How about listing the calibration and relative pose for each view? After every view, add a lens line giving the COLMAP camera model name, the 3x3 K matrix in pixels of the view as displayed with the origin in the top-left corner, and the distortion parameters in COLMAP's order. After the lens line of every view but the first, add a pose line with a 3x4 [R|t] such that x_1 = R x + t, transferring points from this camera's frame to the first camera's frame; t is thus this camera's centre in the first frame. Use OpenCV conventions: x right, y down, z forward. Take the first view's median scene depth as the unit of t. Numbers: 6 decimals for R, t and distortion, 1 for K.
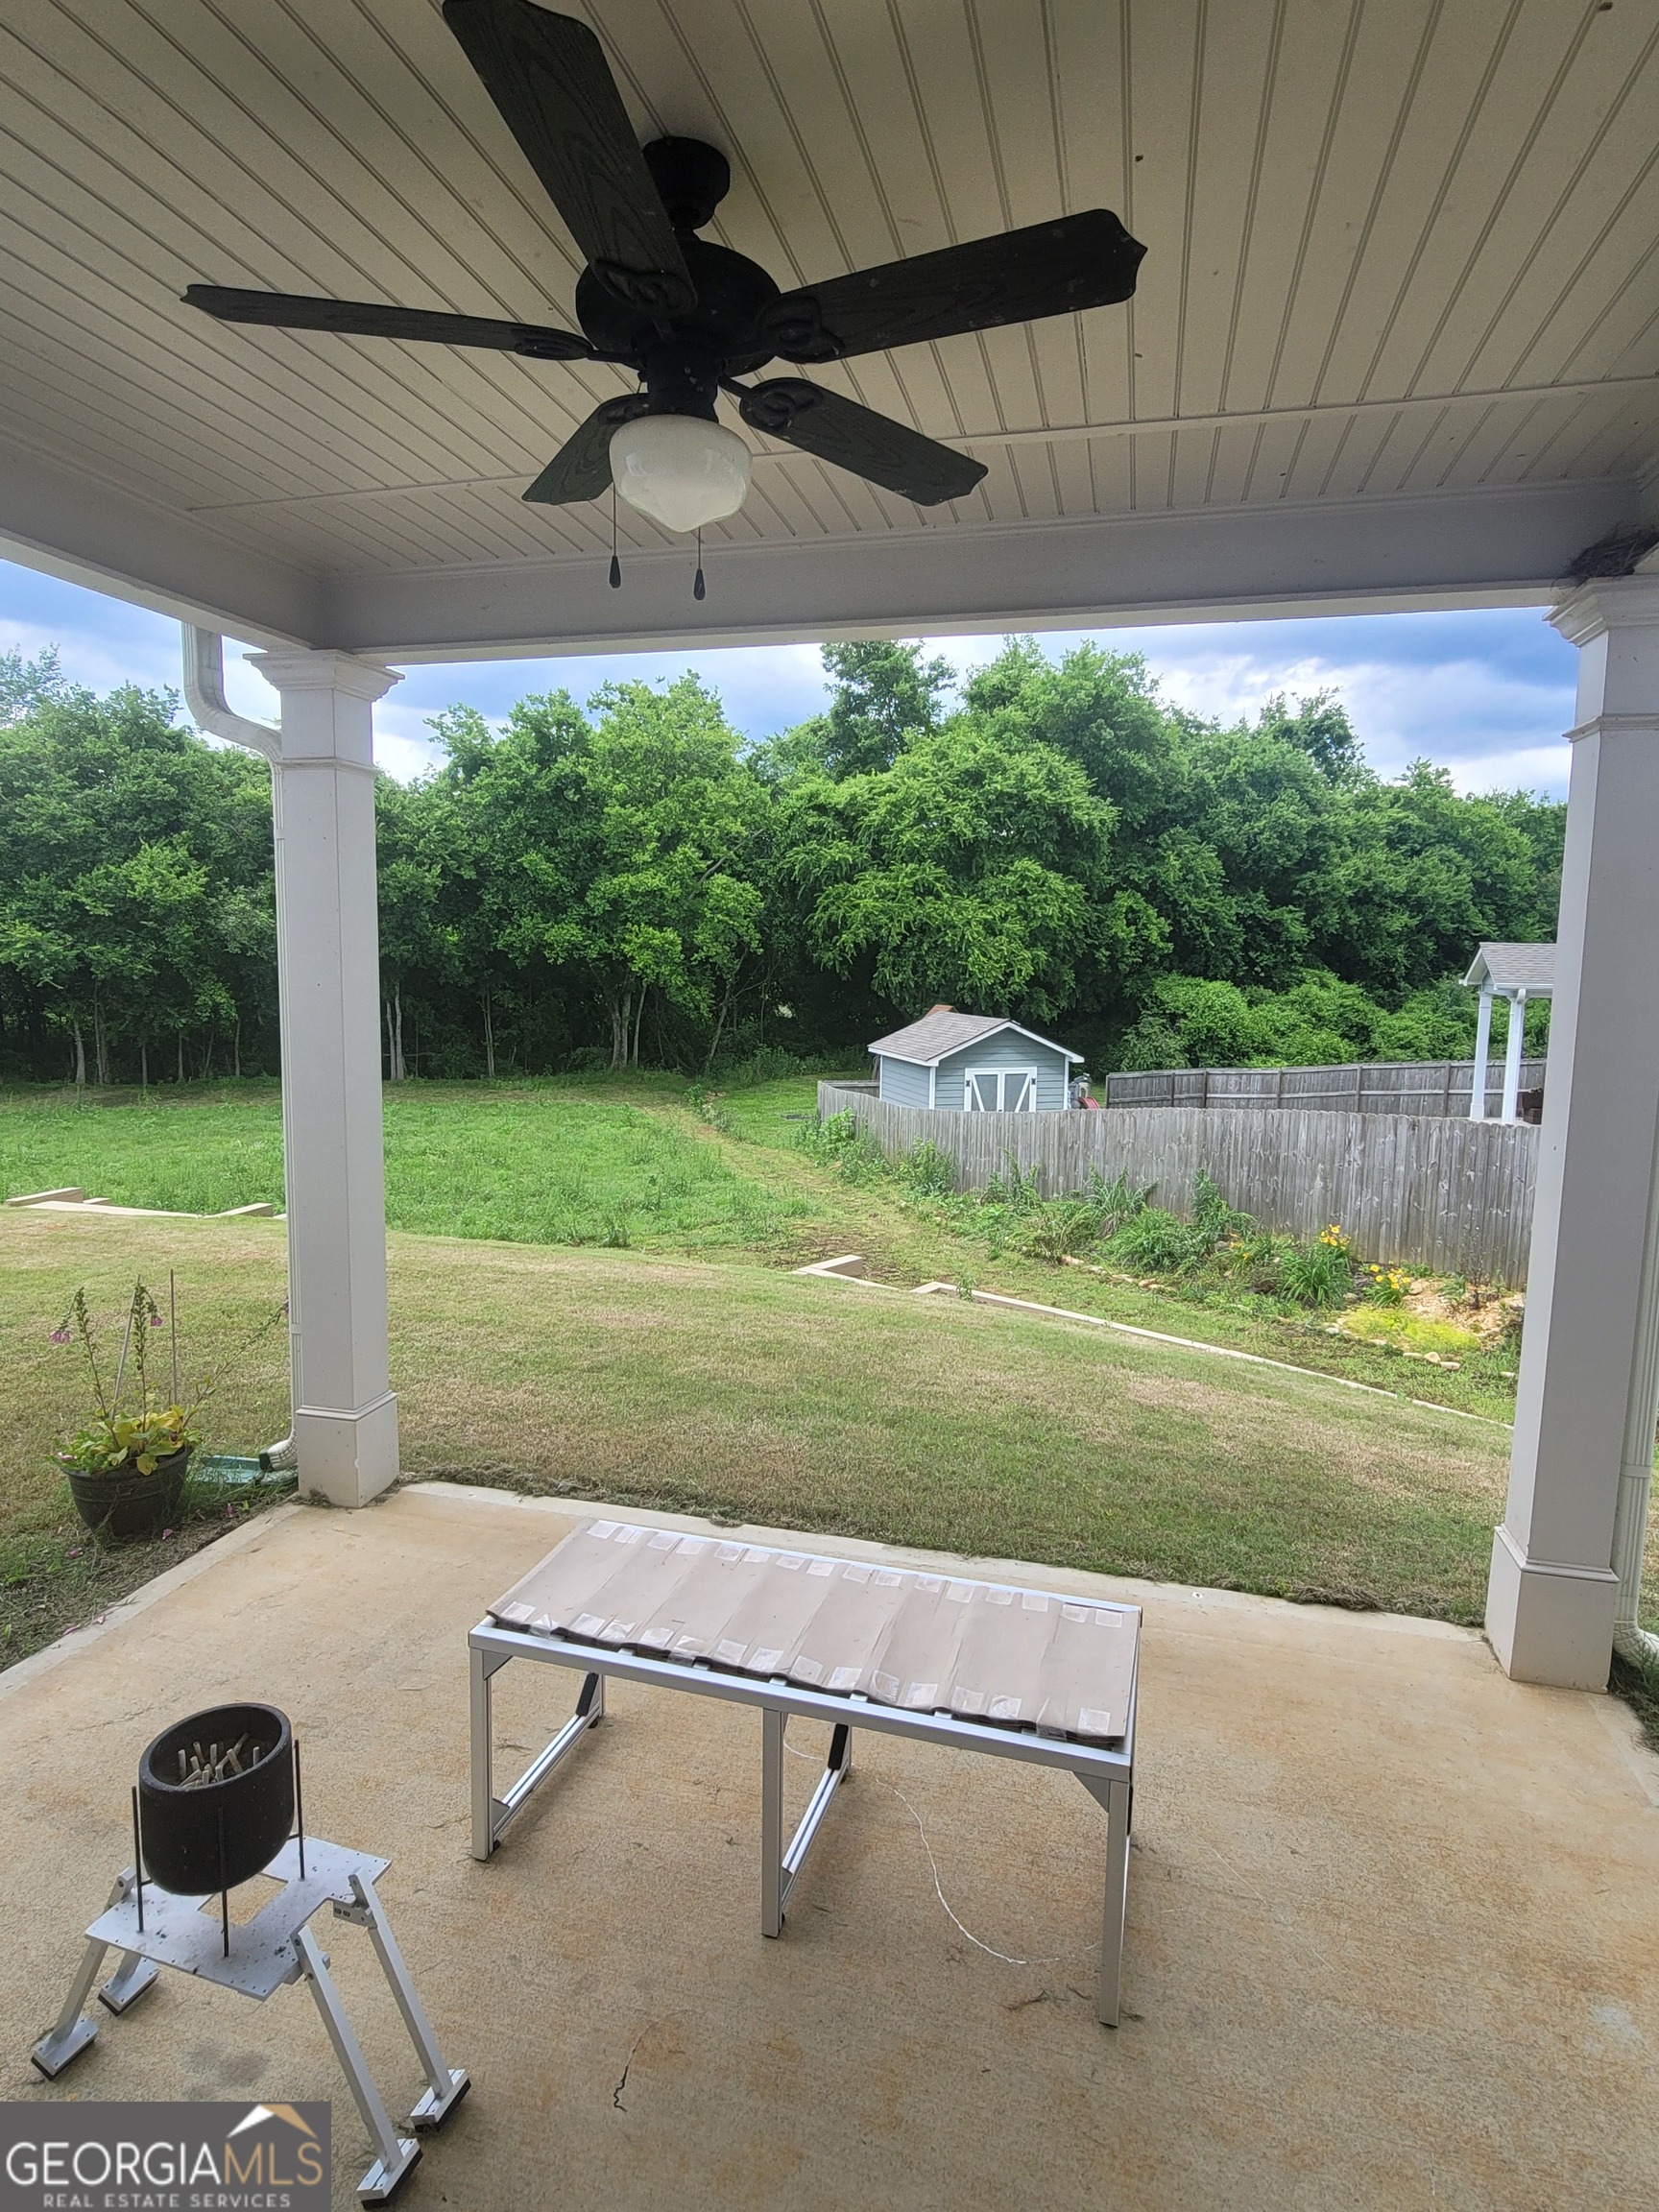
lens RADIAL K [[1196.8, 0, 856.4], [0, 1196.8, 1074.8], [0, 0, 1]] dist [0.002467, 0.000298]
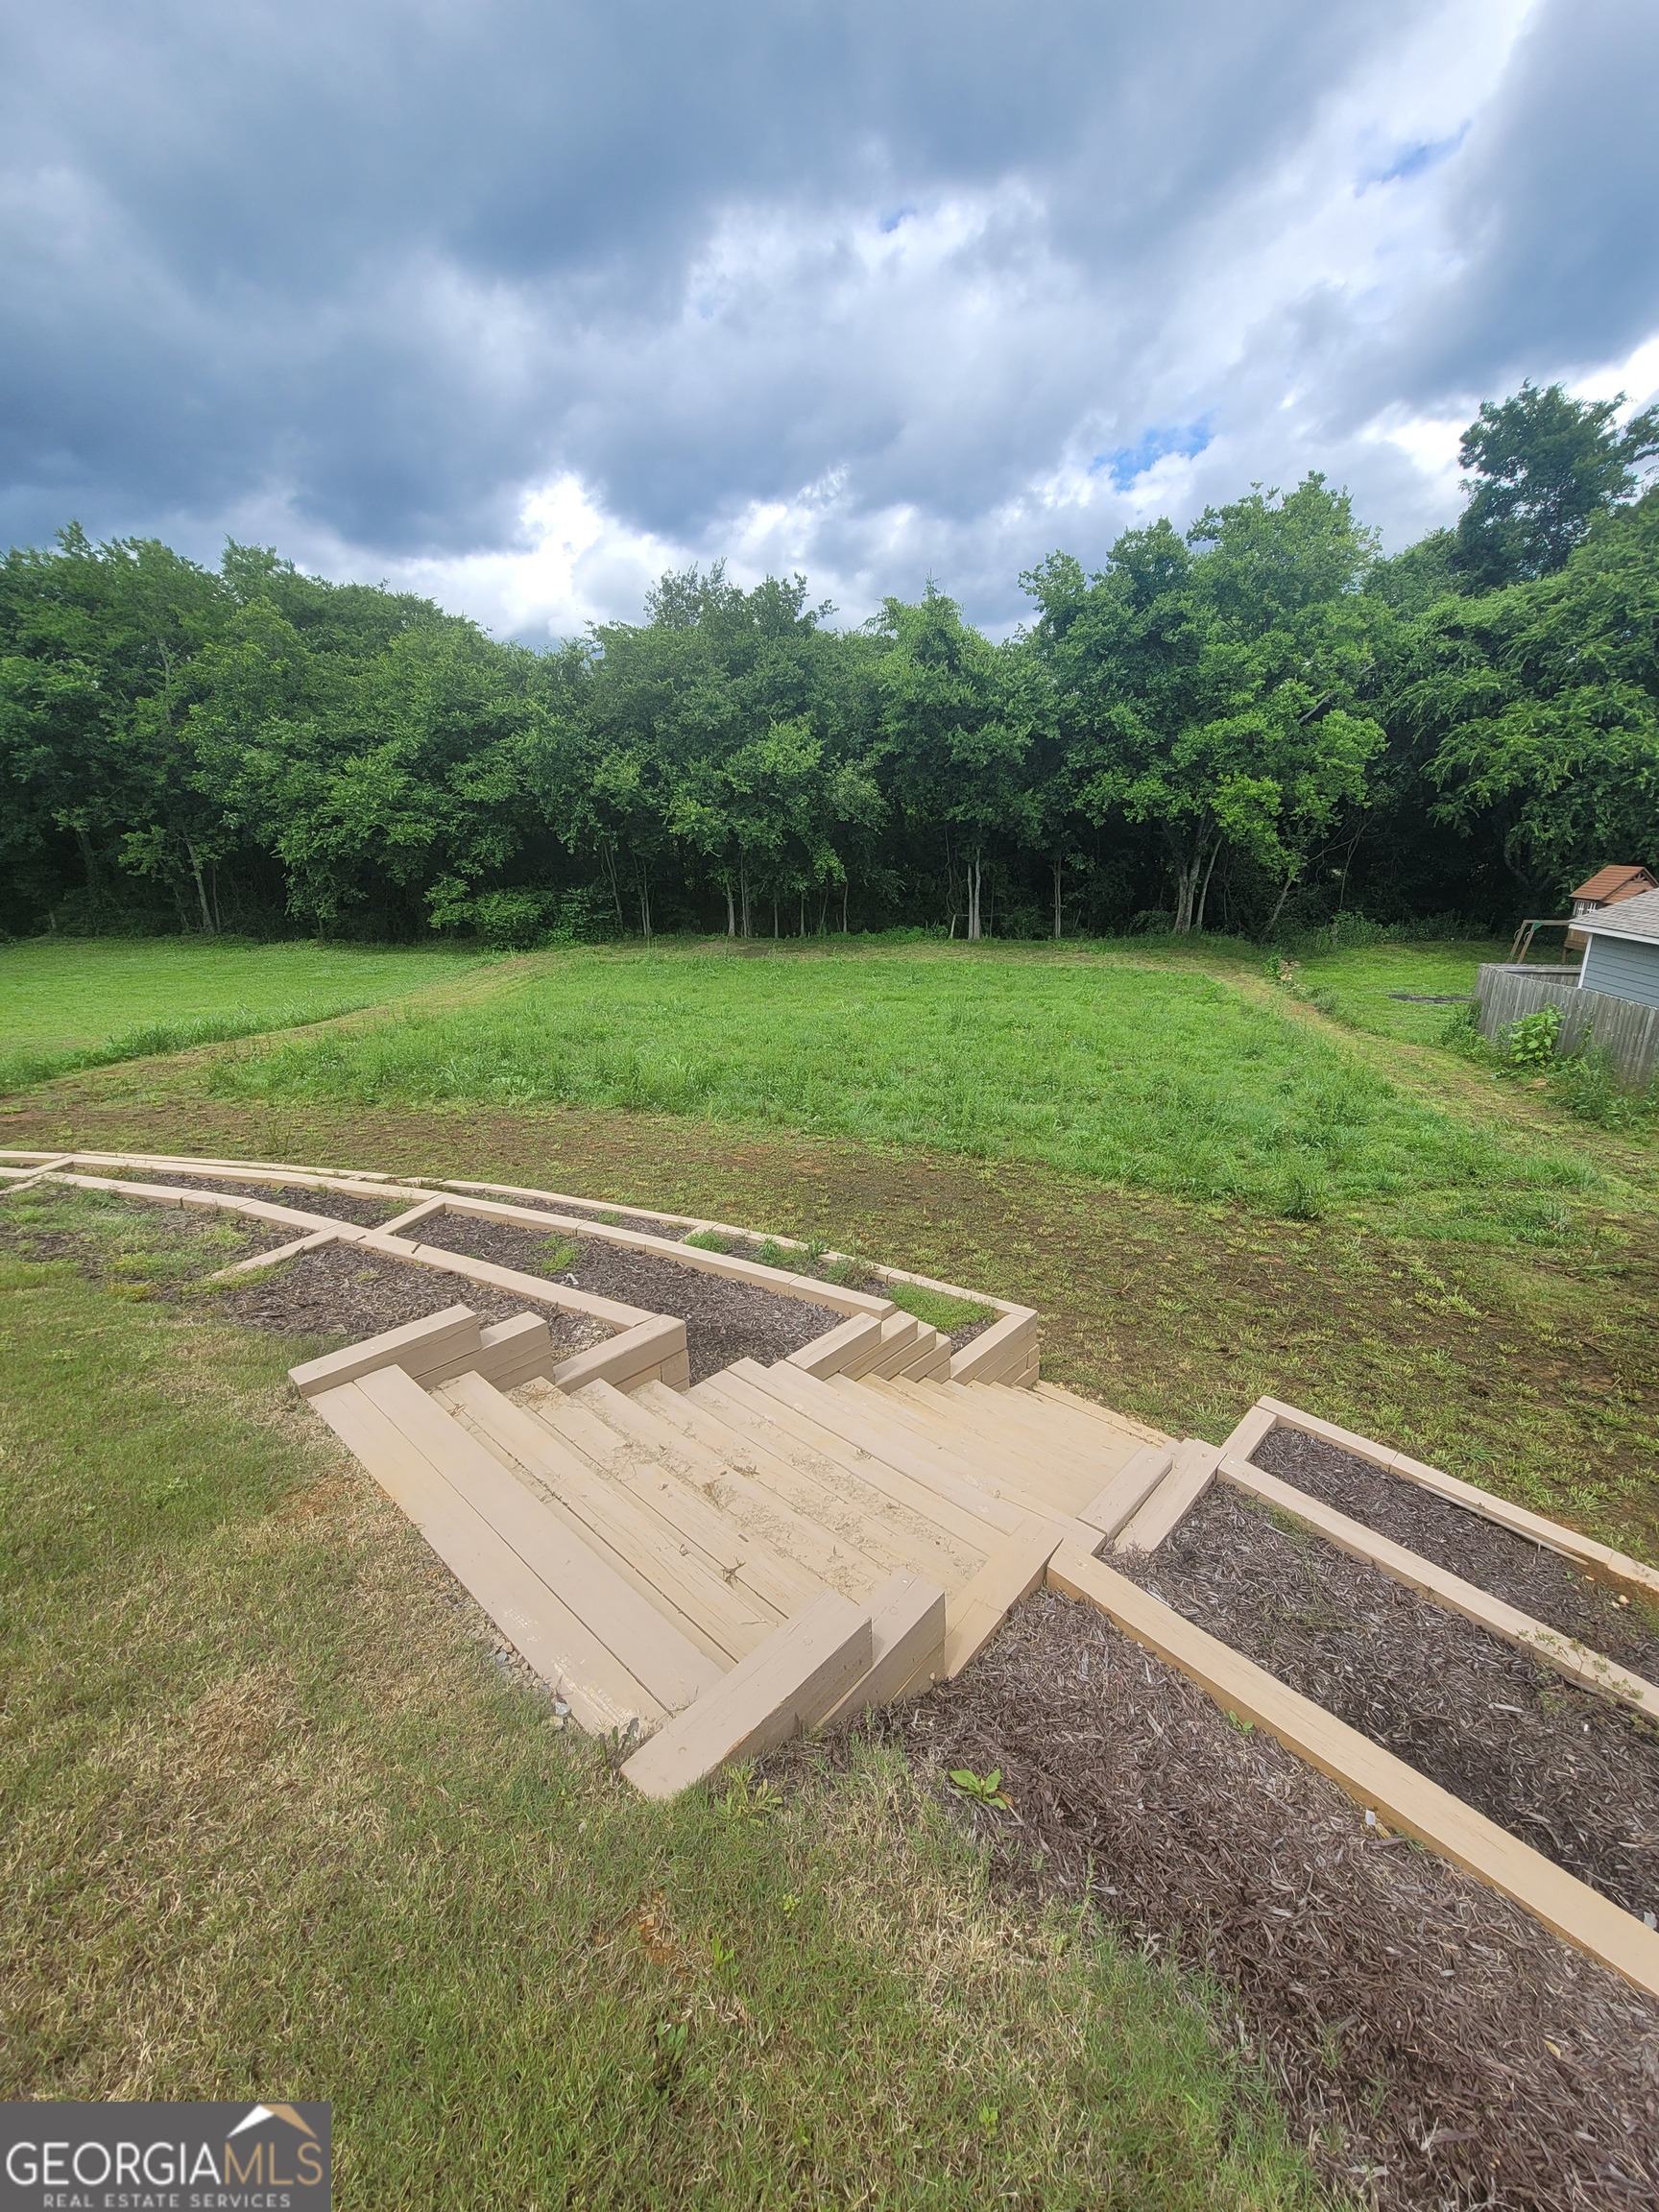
lens RADIAL K [[943.2, 0, 829.5], [0, 943.2, 1106.0], [0, 0, 1]] dist [-0.001885, -0.000241]
pose [[0.879031, 0.111081, -0.463644, -0.083472], [-0.021890, 0.980857, 0.193495, -0.010172], [0.476263, -0.159939, 0.864635, 0.168136]]
